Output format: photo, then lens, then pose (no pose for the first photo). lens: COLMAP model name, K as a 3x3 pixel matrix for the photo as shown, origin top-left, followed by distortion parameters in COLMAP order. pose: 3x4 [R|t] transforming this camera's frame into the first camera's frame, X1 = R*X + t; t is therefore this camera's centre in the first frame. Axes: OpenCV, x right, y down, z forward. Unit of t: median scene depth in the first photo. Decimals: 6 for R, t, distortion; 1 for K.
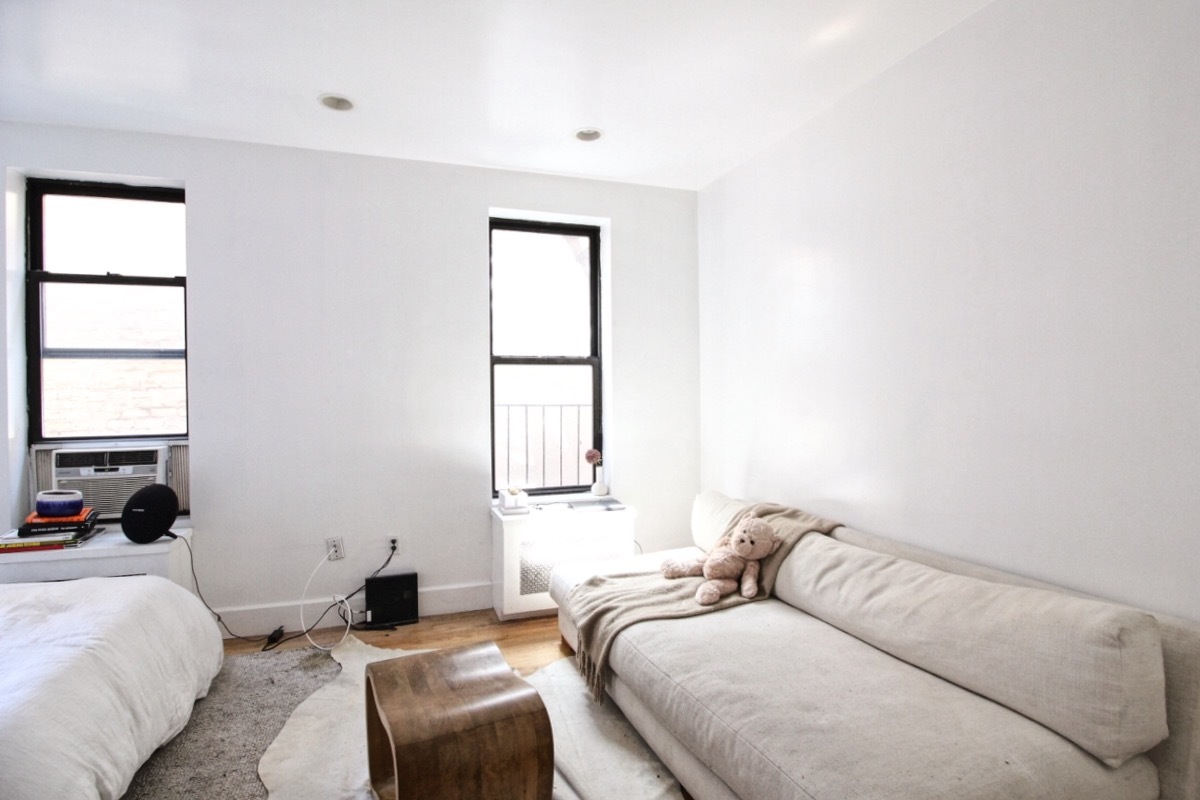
lens RADIAL K [[583.9, 0, 593.6], [0, 583.9, 394.8], [0, 0, 1]] dist [-0.013563, -0.000299]
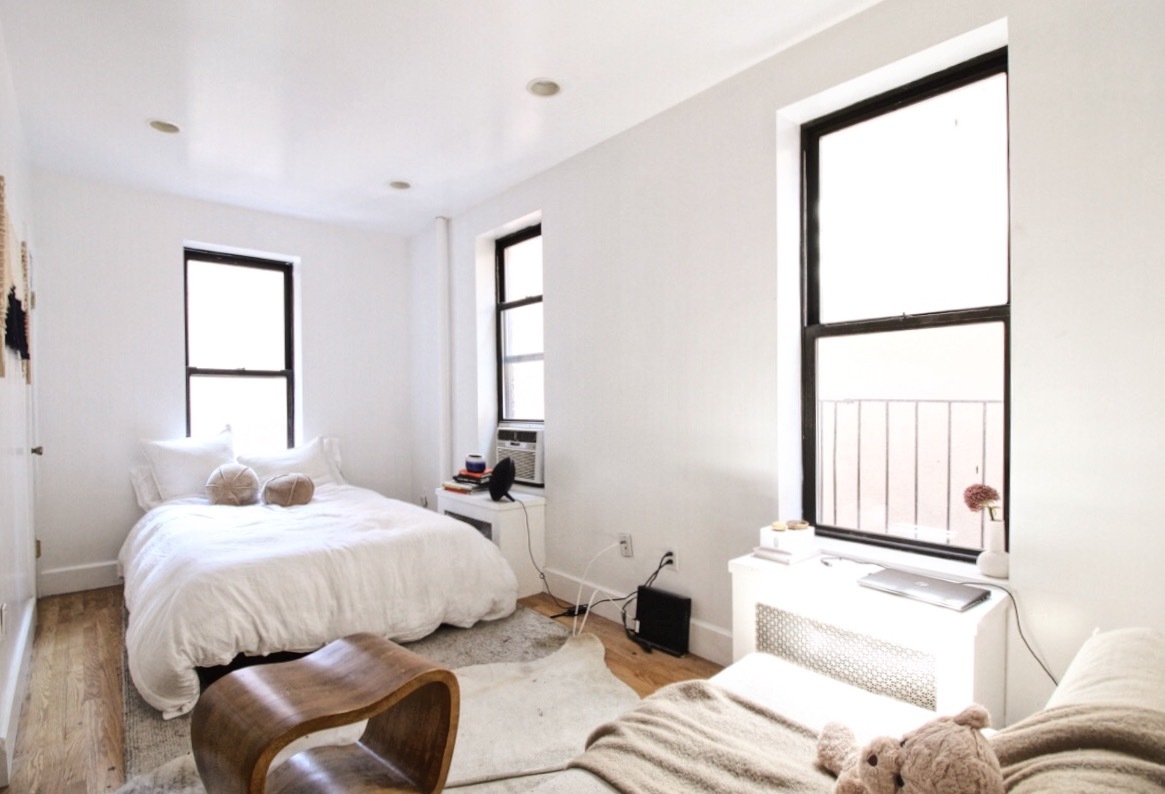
lens RADIAL K [[584.7, 0, 486.4], [0, 584.7, 374.7], [0, 0, 1]] dist [-0.001873, -0.000197]
pose [[0.275880, -0.030216, -0.960717, 0.475224], [0.028802, 0.999317, -0.023159, -0.004468], [0.960761, -0.021282, 0.276562, 0.549500]]
